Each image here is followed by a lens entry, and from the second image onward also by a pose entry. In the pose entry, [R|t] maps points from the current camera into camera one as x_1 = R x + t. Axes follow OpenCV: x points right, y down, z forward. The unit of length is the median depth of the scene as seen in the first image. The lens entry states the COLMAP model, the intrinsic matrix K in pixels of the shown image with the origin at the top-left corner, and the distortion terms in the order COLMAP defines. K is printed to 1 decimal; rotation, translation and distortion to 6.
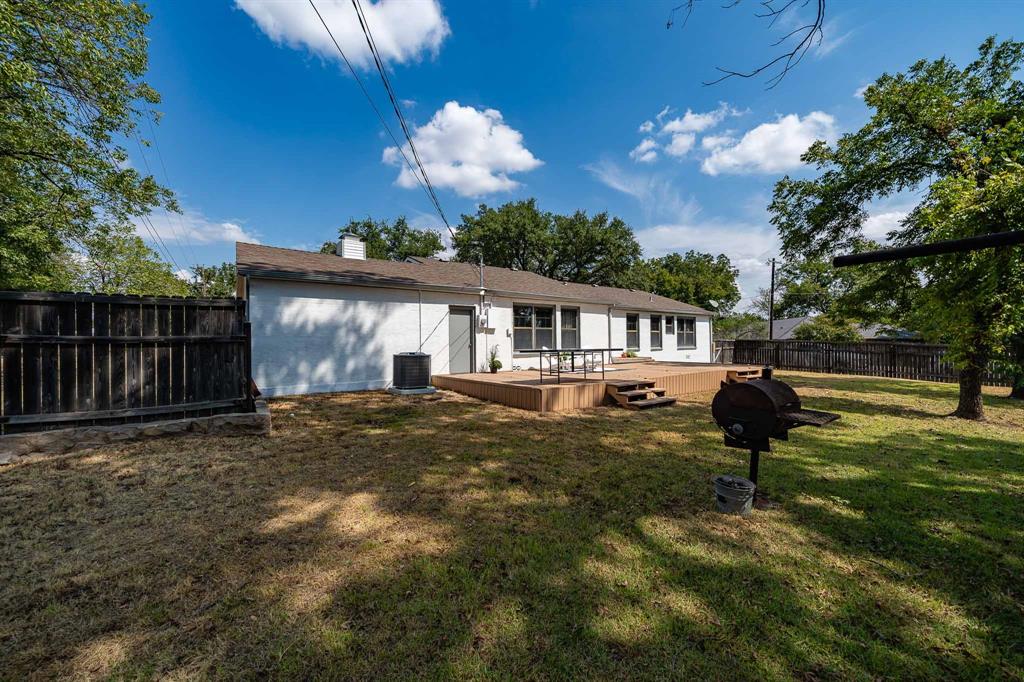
lens RADIAL K [[383.2, 0, 512.0], [0, 383.2, 341.0], [0, 0, 1]] dist [0.000728, 0.000023]
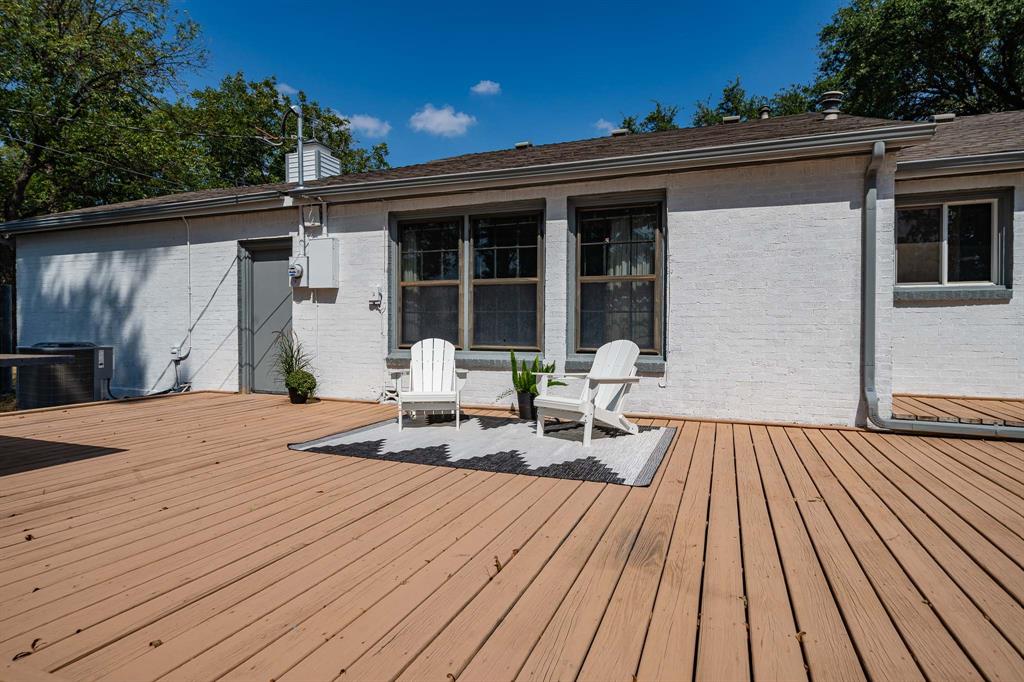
lens RADIAL K [[551.9, 0, 511.9], [0, 551.9, 321.7], [0, 0, 1]] dist [-0.002932, -0.000396]
pose [[0.524062, 0.008290, -0.851640, 0.495195], [-0.003358, 0.999965, 0.007668, -0.002759], [0.851674, -0.001159, 0.524071, 0.803006]]
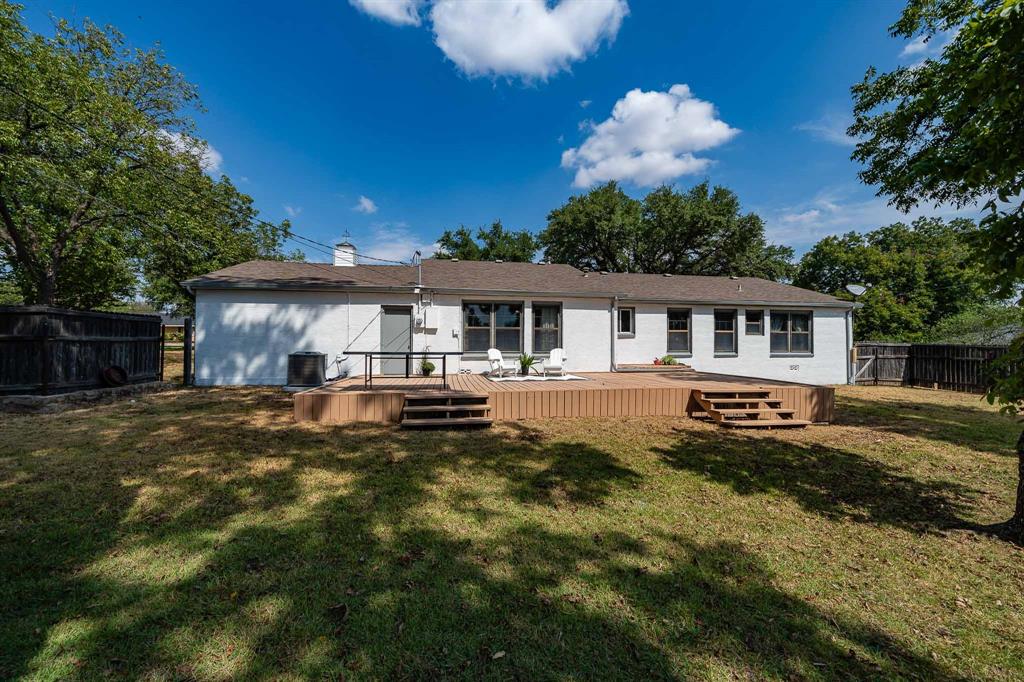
lens RADIAL K [[399.0, 0, 505.3], [0, 399.0, 328.1], [0, 0, 1]] dist [0.001793, 0.000068]
pose [[0.895975, -0.005692, -0.444068, 0.510130], [-0.010104, 0.999398, -0.033198, -0.001940], [0.443990, 0.034231, 0.895378, 0.180523]]
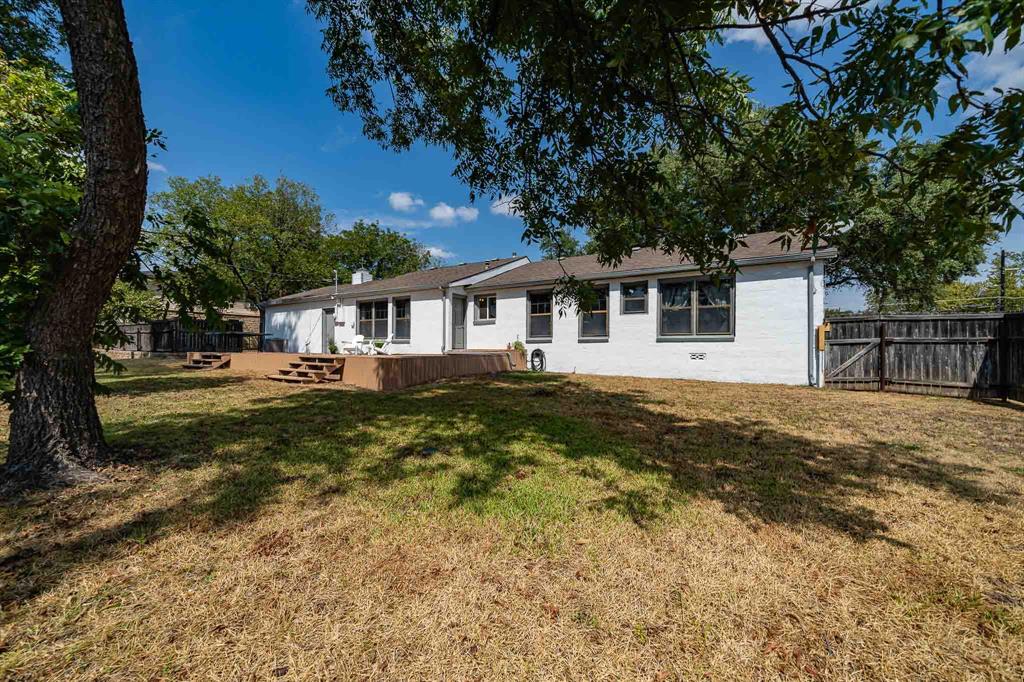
lens RADIAL K [[383.2, 0, 512.0], [0, 383.2, 341.0], [0, 0, 1]] dist [0.000728, 0.000023]
pose [[0.376951, -0.005725, -0.926216, 1.362623], [-0.001893, 0.999974, -0.006951, 0.041334], [0.926231, 0.004374, 0.376930, 0.973074]]
